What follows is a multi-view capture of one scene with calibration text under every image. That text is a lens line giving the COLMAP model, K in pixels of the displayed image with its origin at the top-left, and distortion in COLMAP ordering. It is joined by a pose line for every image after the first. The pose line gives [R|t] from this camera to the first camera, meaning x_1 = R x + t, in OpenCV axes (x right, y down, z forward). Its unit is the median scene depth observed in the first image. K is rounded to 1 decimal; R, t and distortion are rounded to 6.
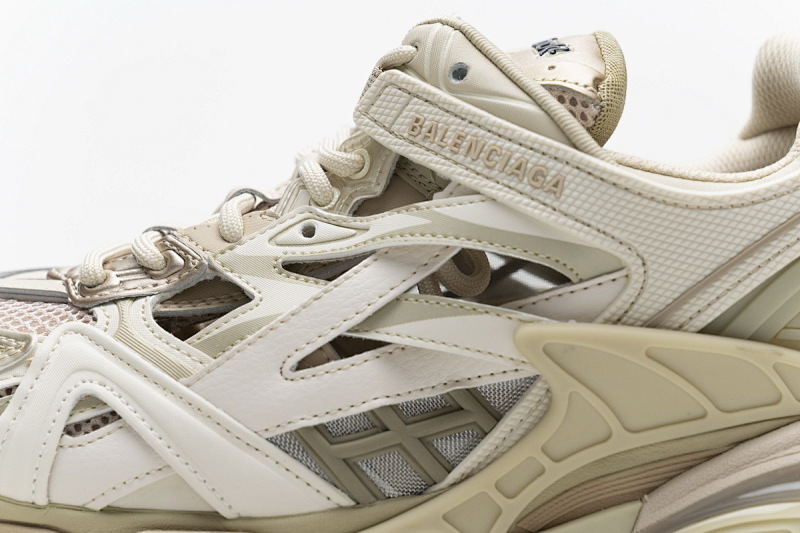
lens RADIAL K [[1517.4, 0, 388.1], [0, 1517.4, 261.9], [0, 0, 1]] dist [-0.007327, 0.000000]
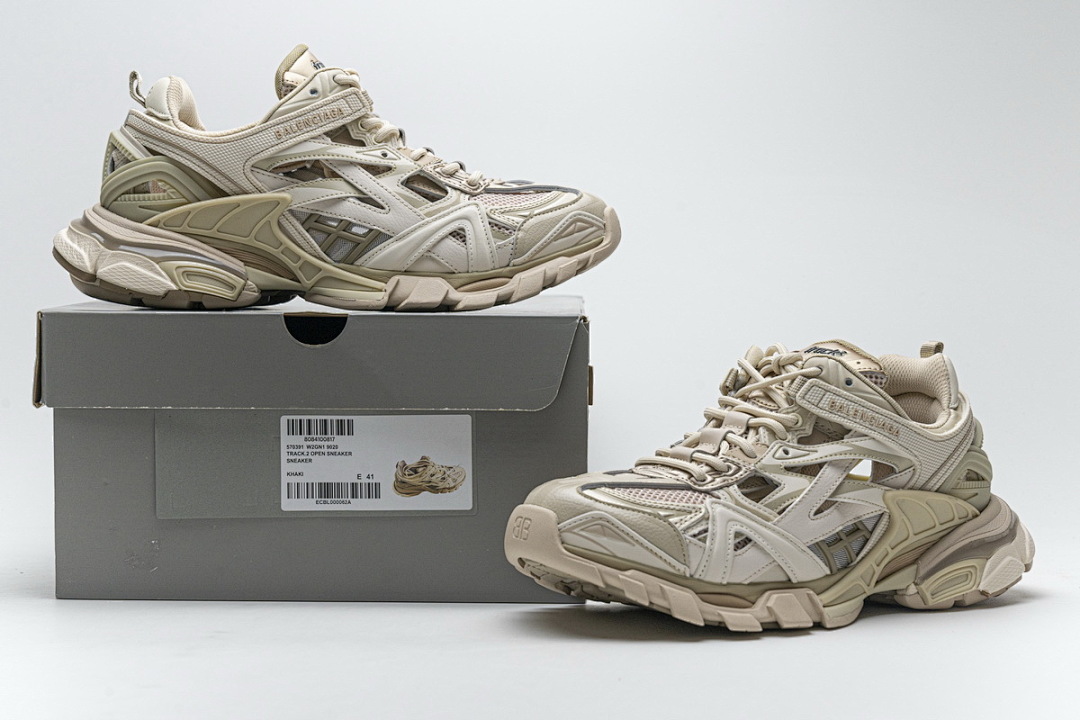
lens RADIAL K [[1574.9, 0, 566.9], [0, 1574.9, 391.9], [0, 0, 1]] dist [0.071408, 0.000000]
pose [[0.805233, -0.000650, 0.592958, -1.745521], [0.009320, 0.999890, -0.011560, -0.088761], [-0.592885, 0.014835, 0.805150, -0.676951]]
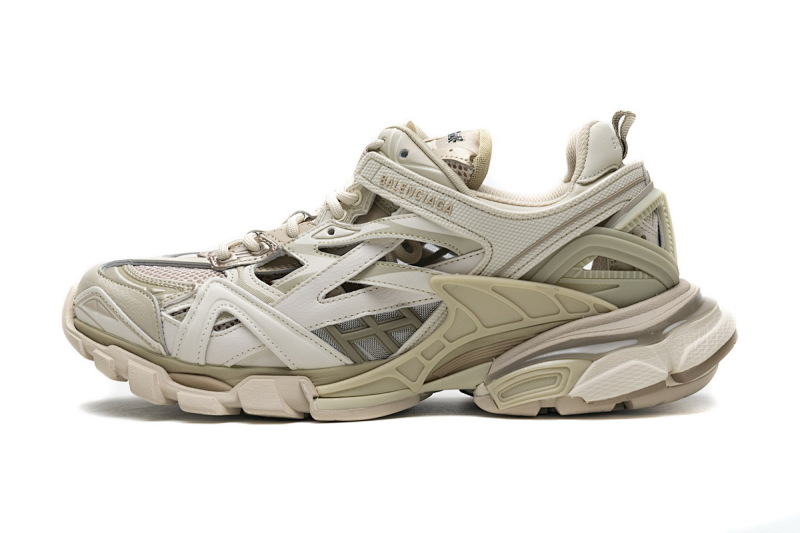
lens RADIAL K [[1517.4, 0, 404.3], [0, 1517.4, 252.0], [0, 0, 1]] dist [-0.007327, 0.000000]
pose [[0.999832, -0.004638, -0.017708, 0.084766], [0.004360, 0.999867, -0.015706, 0.040809], [0.017778, 0.015626, 0.999720, -1.071077]]
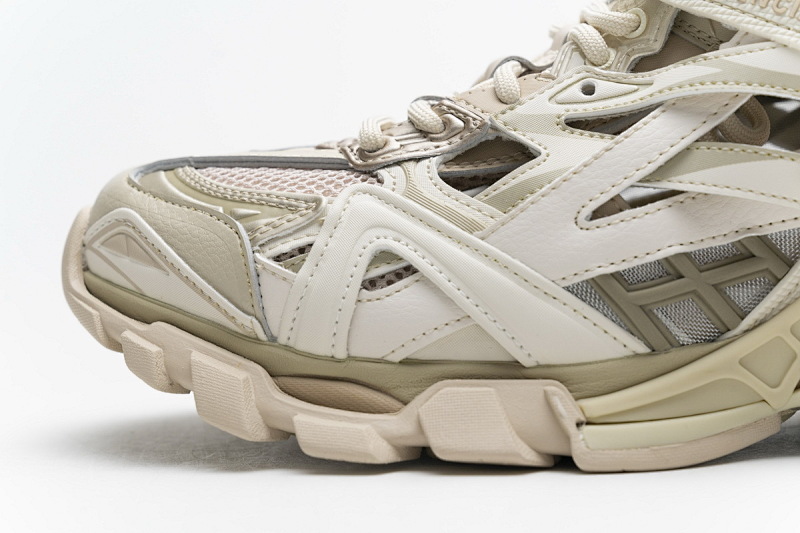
lens RADIAL K [[1517.4, 0, 404.7], [0, 1517.4, 270.1], [0, 0, 1]] dist [-0.007327, 0.000000]
pose [[0.998852, -0.020610, -0.043235, -0.141060], [0.021525, 0.999552, 0.020813, 0.080833], [0.042786, -0.021720, 0.998848, -0.018319]]
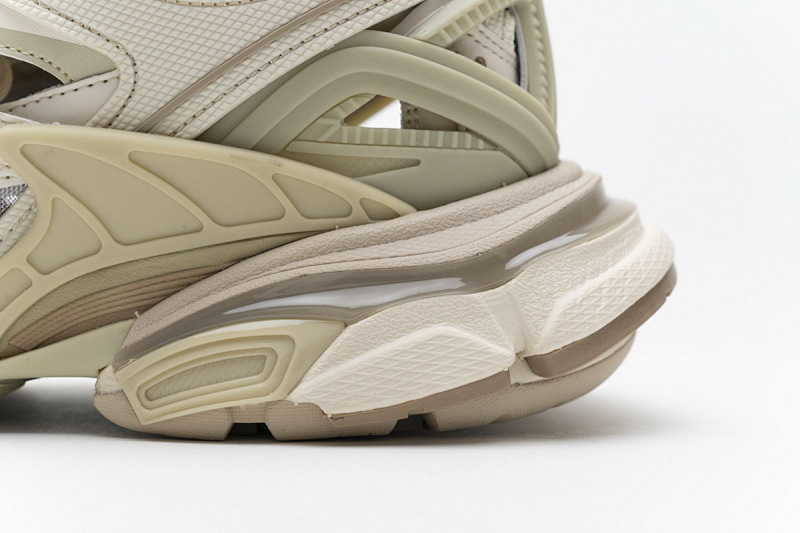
lens RADIAL K [[1517.4, 0, 394.4], [0, 1517.4, 269.4], [0, 0, 1]] dist [-0.007327, 0.000000]
pose [[0.999695, 0.024282, -0.004523, 0.332896], [-0.024092, 0.998981, 0.038160, 0.087459], [0.005445, -0.038039, 0.999261, 0.058238]]
